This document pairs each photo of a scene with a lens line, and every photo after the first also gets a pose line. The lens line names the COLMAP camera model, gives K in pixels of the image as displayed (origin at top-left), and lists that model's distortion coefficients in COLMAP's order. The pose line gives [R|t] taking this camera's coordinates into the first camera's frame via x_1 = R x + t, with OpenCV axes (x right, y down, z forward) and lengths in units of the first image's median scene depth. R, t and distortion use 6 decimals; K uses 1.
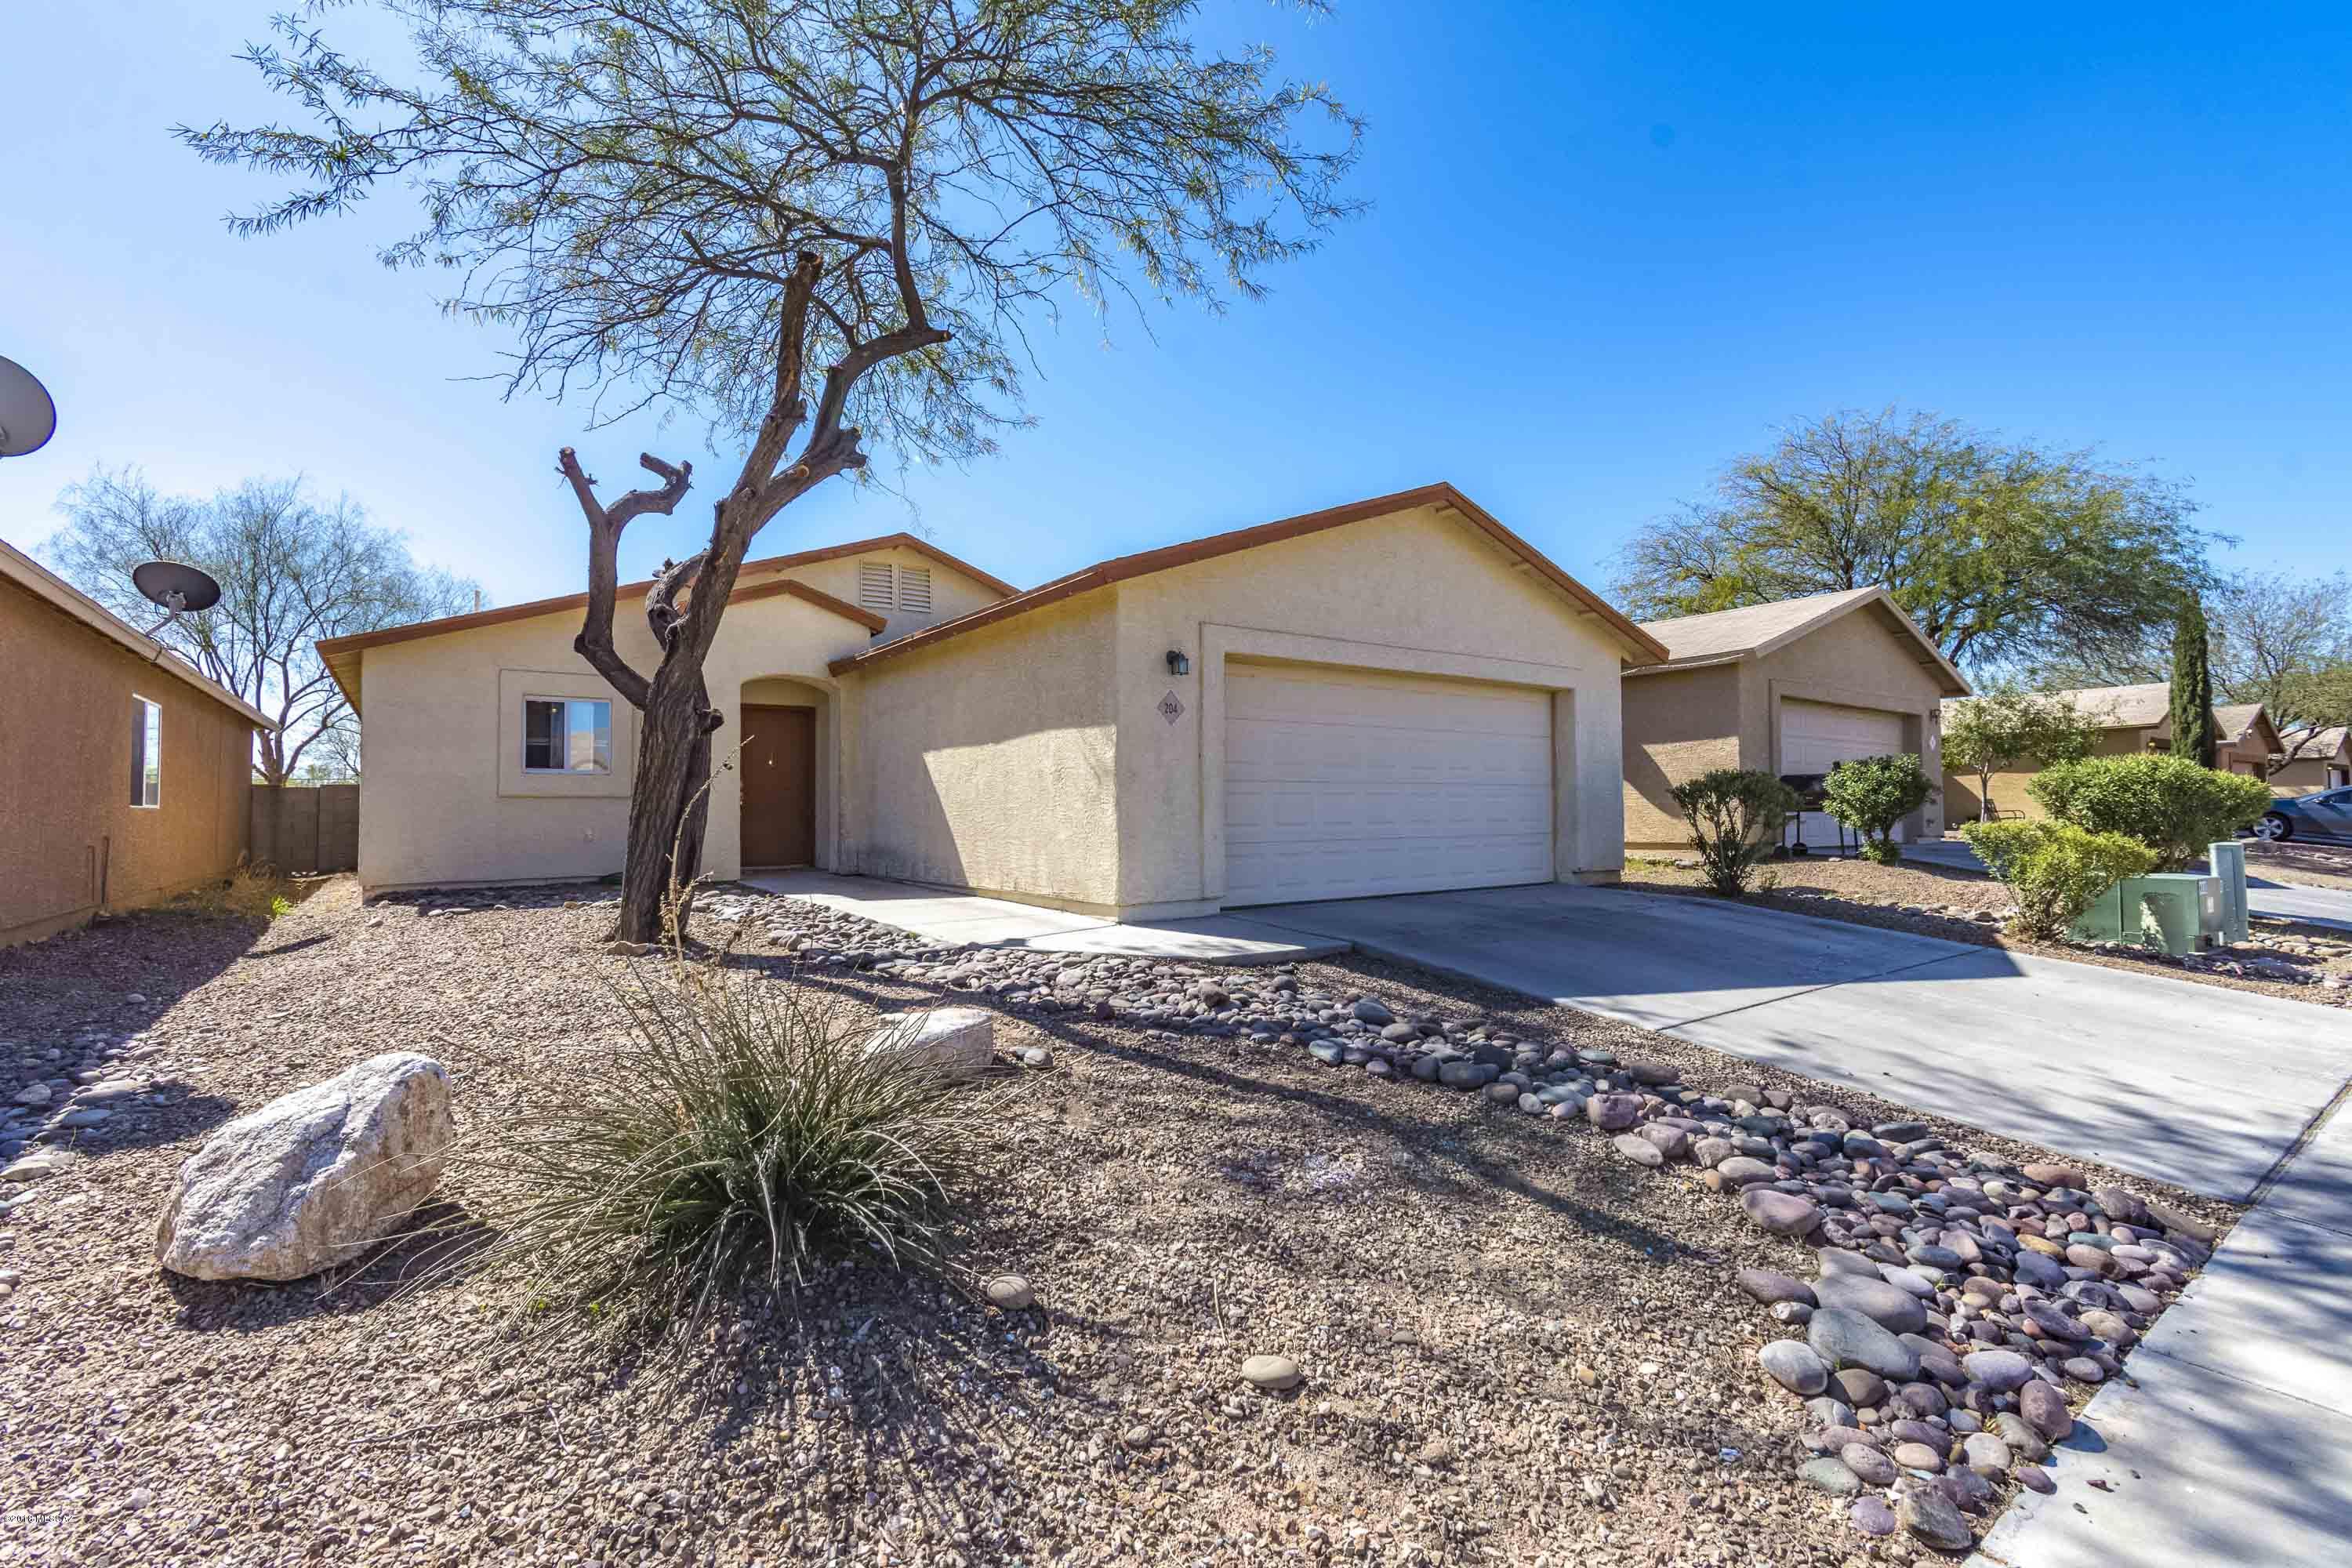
lens RADIAL K [[1039.5, 0, 1182.2], [0, 1039.5, 781.9], [0, 0, 1]] dist [0.003291, -0.001504]
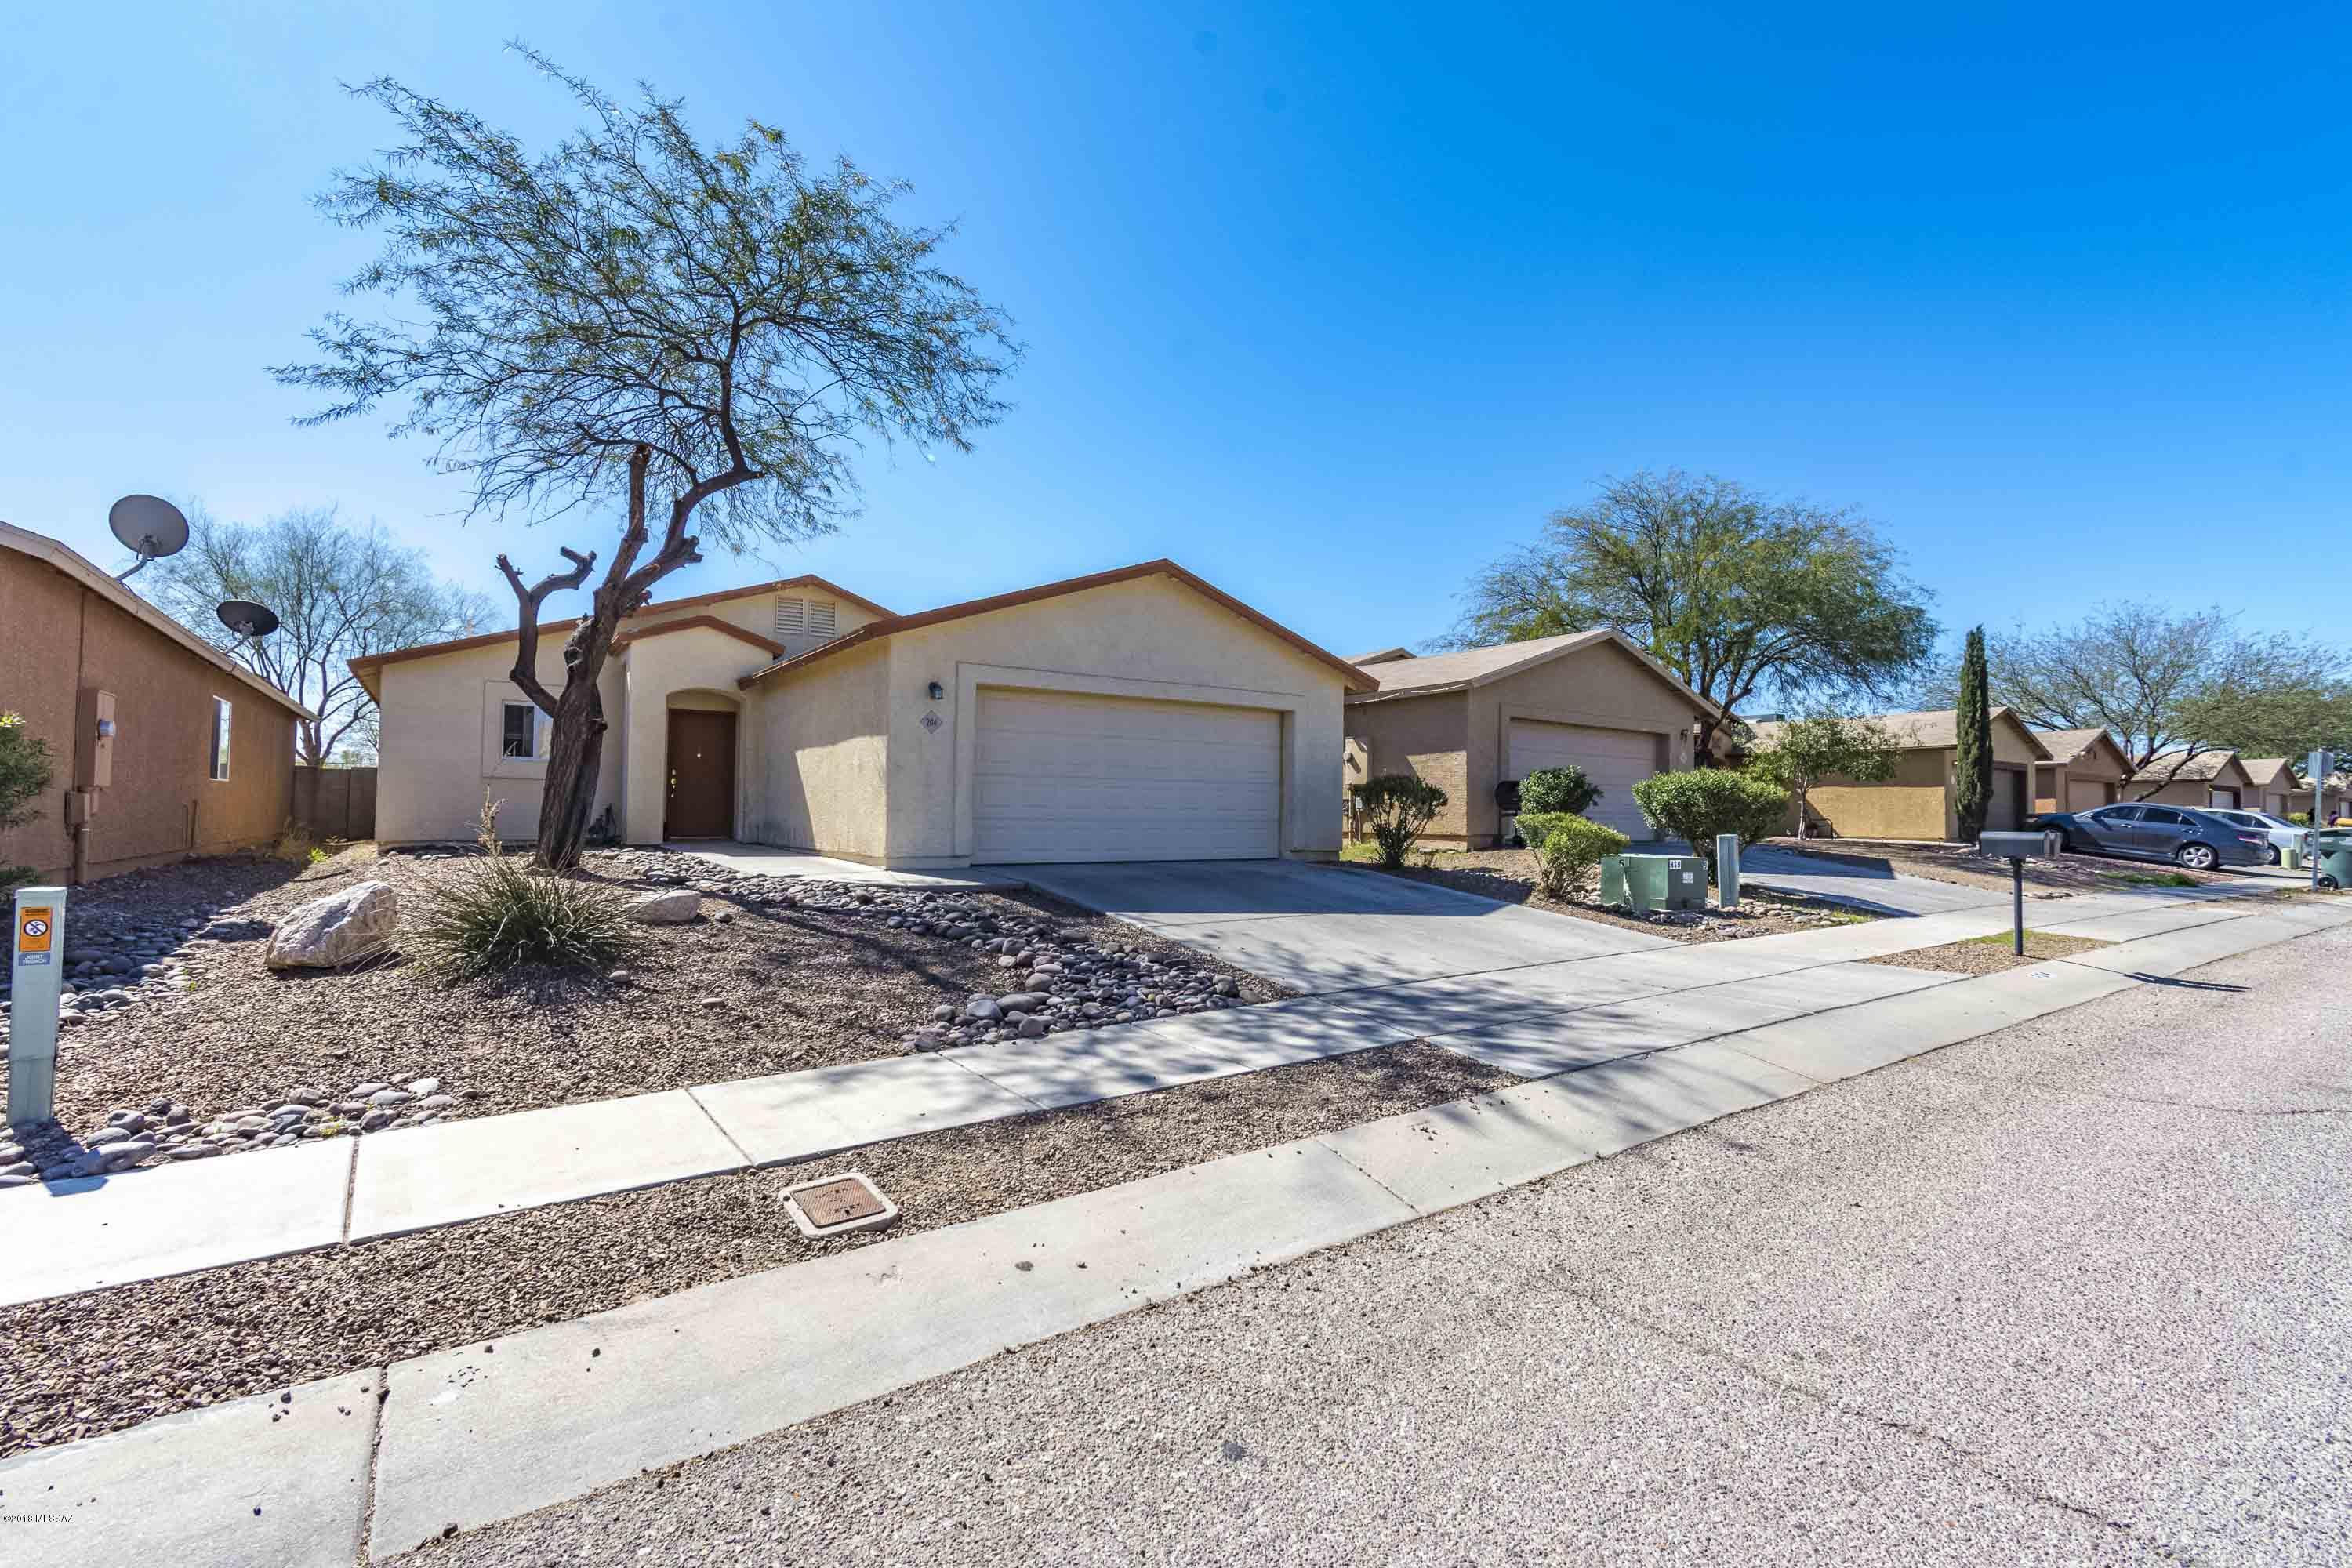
lens RADIAL K [[1039.5, 0, 1182.2], [0, 1039.5, 781.9], [0, 0, 1]] dist [0.003291, -0.001504]
pose [[0.999614, 0.019360, -0.019923, 0.281155], [-0.019399, 0.999810, -0.001766, 0.005498], [0.019885, 0.002151, 0.999800, -0.328828]]
